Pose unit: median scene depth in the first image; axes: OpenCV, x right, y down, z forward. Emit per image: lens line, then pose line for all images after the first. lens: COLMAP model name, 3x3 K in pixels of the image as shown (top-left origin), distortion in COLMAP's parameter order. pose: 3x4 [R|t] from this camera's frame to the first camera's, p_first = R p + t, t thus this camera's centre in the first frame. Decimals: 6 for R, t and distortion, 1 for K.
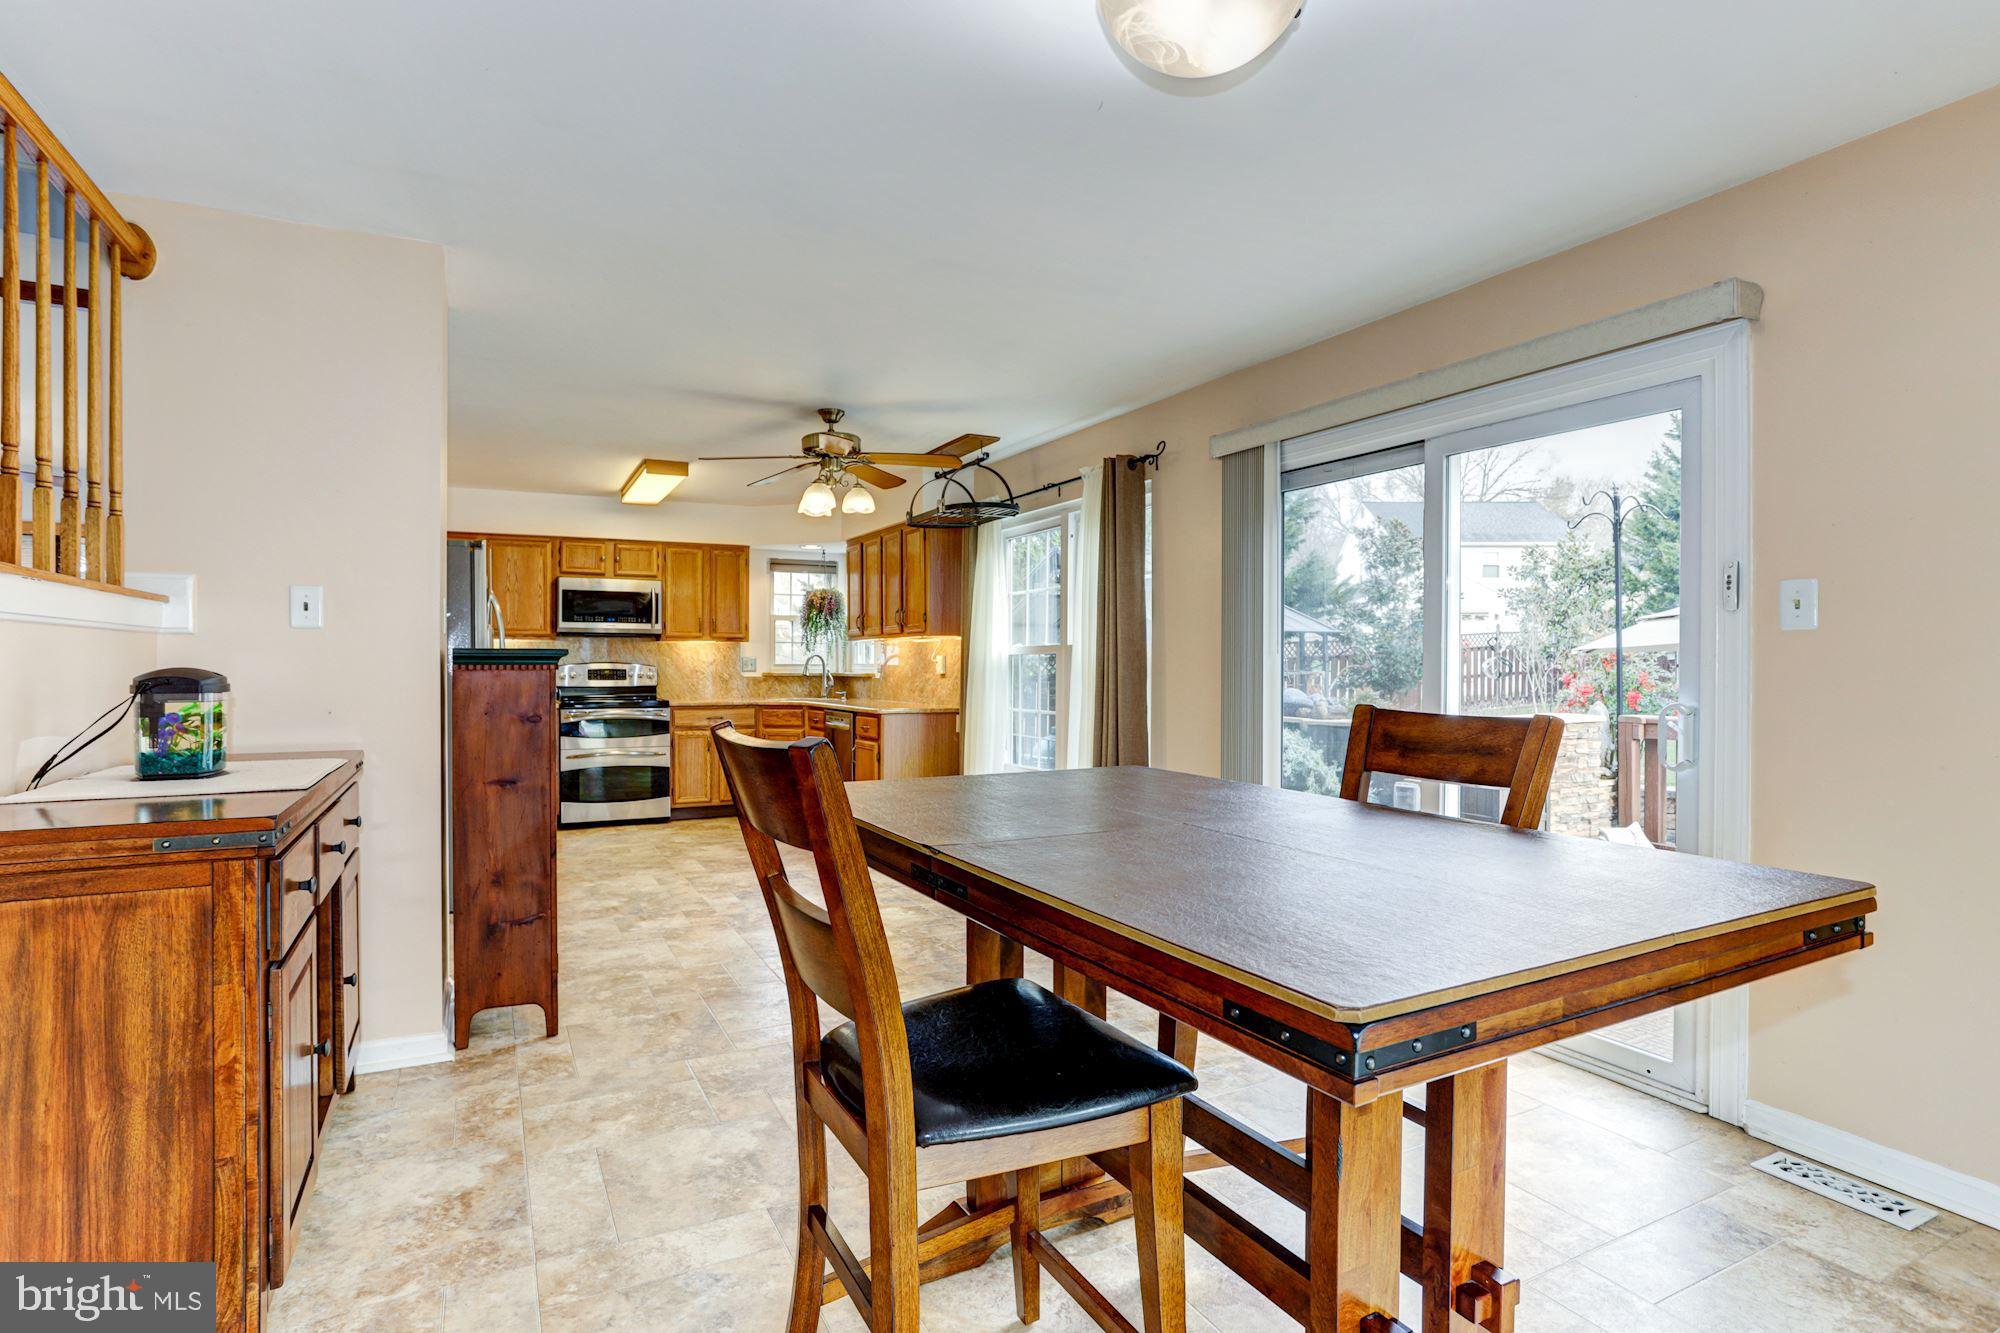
lens RADIAL K [[983.8, 0, 979.6], [0, 983.8, 652.8], [0, 0, 1]] dist [-0.057619, 0.038694]
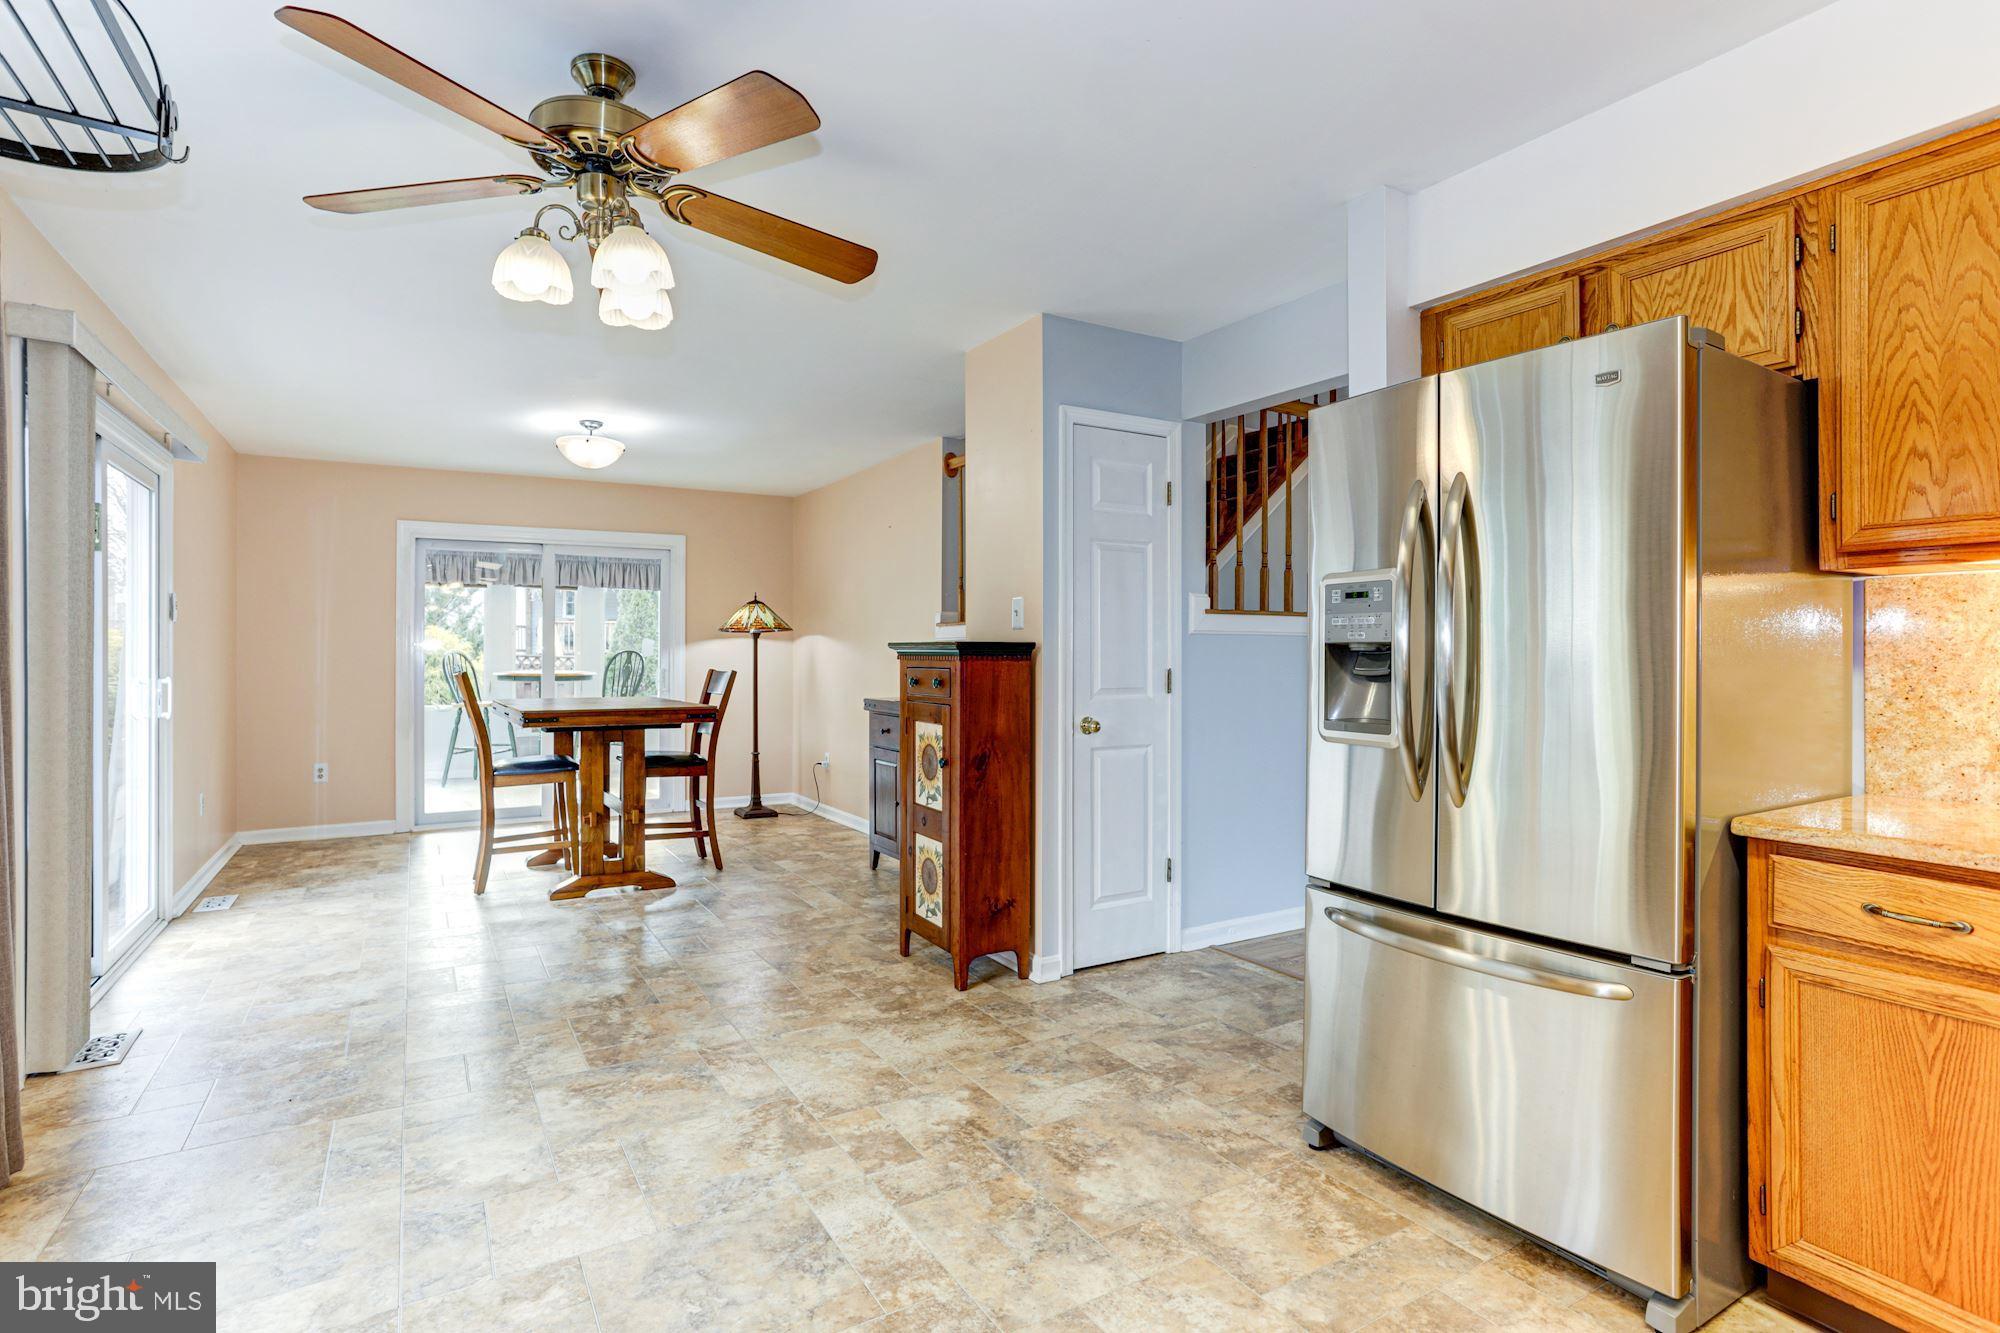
lens RADIAL K [[983.8, 0, 979.6], [0, 983.8, 652.8], [0, 0, 1]] dist [-0.057619, 0.038694]
pose [[-0.998423, -0.001706, -0.056113, -0.196757], [-0.001001, 0.999920, -0.012584, 0.010621], [0.056130, -0.012508, -0.998345, 0.955997]]
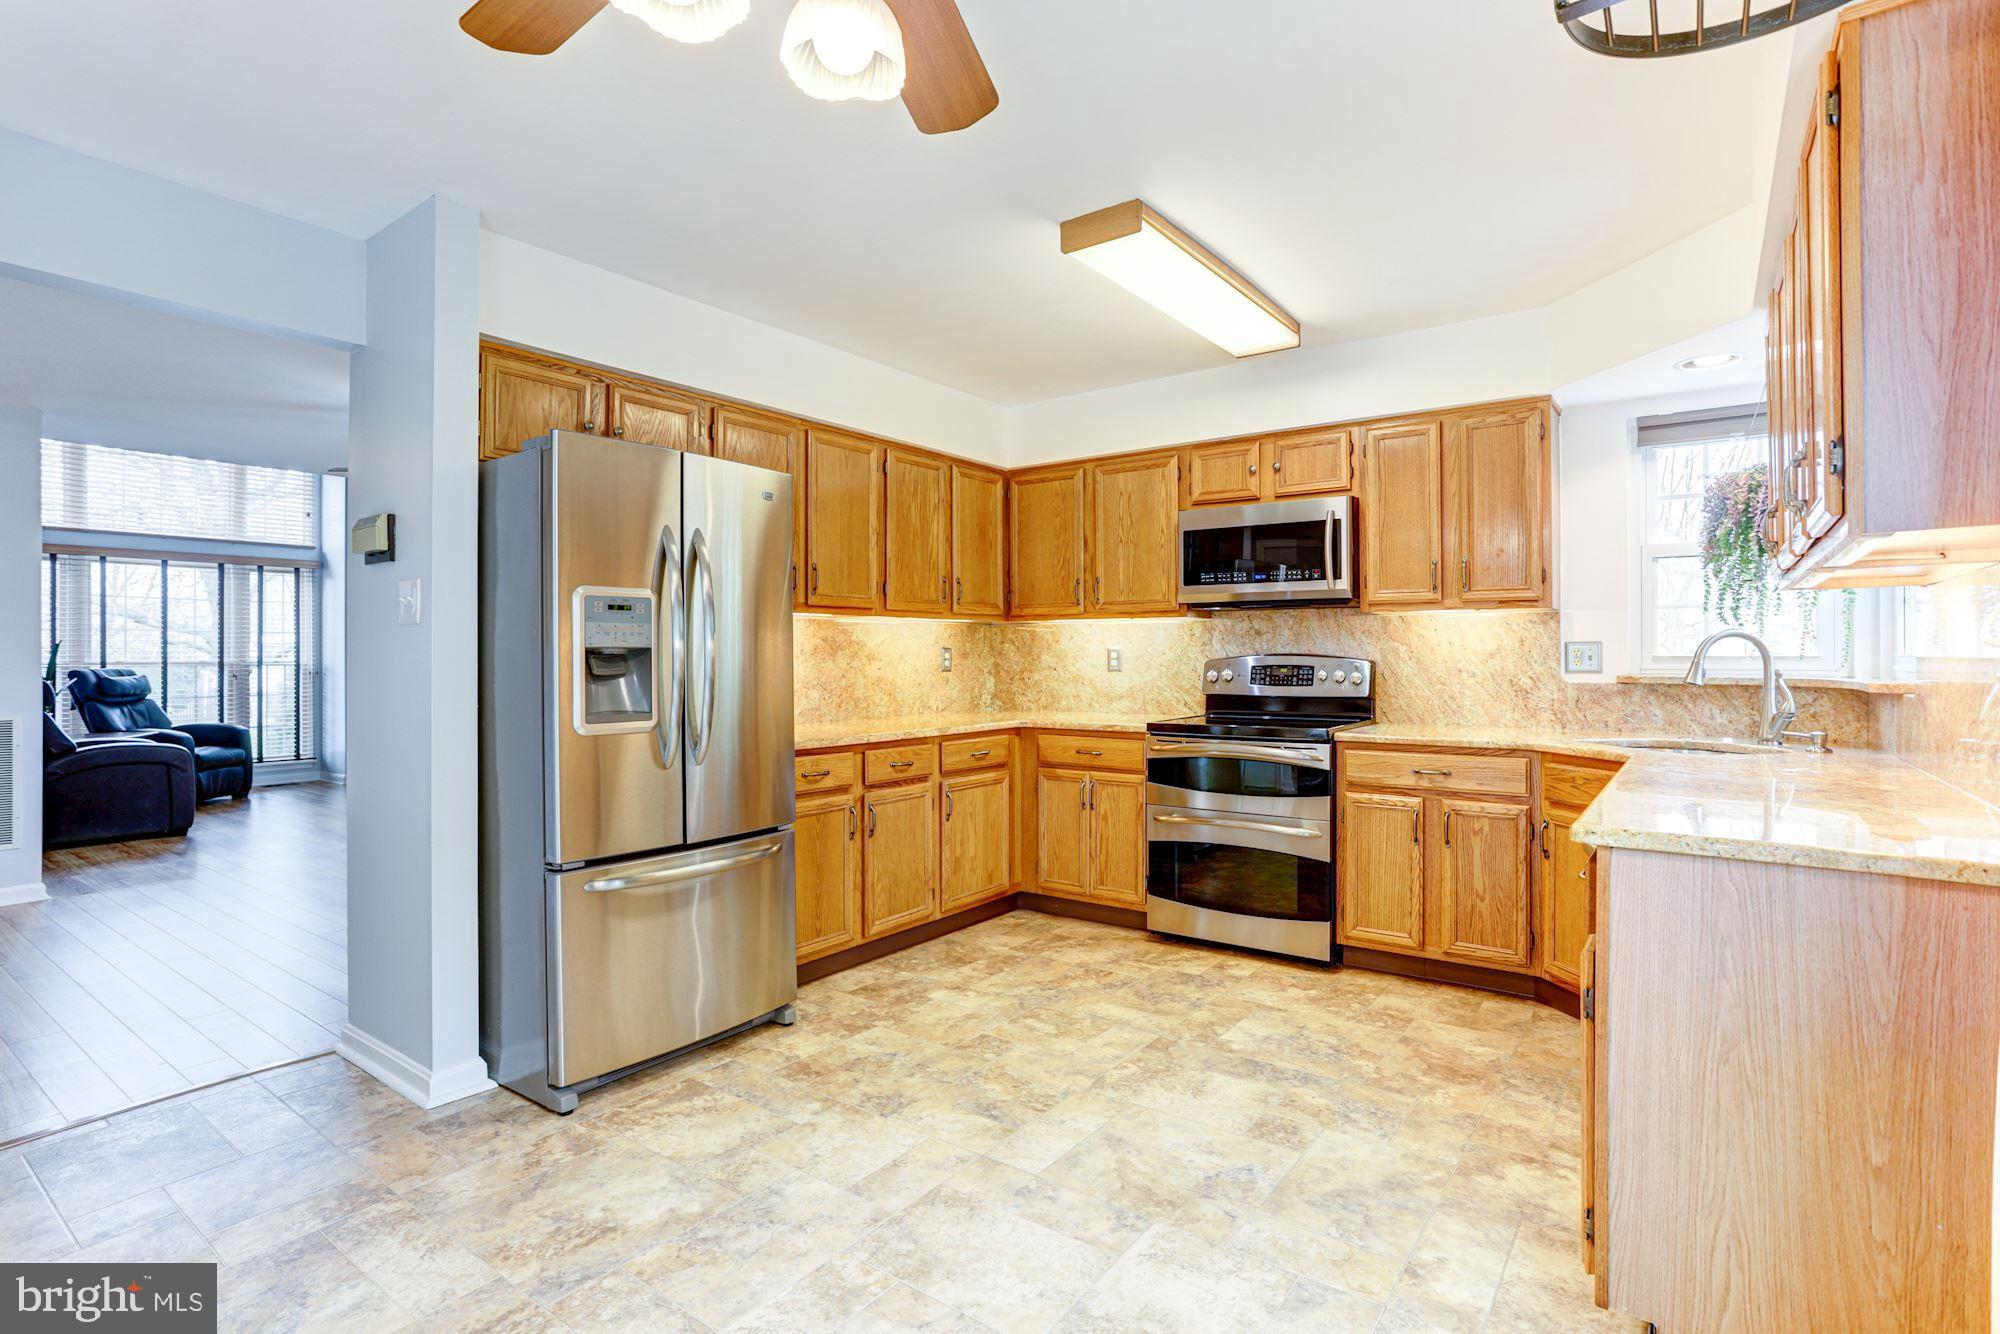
lens RADIAL K [[983.8, 0, 979.6], [0, 983.8, 653.3], [0, 0, 1]] dist [-0.057619, 0.038694]
pose [[0.438927, -0.003548, -0.898516, 0.053311], [0.012031, 0.999926, 0.001928, 0.006640], [0.898442, -0.011656, 0.438937, 0.619188]]
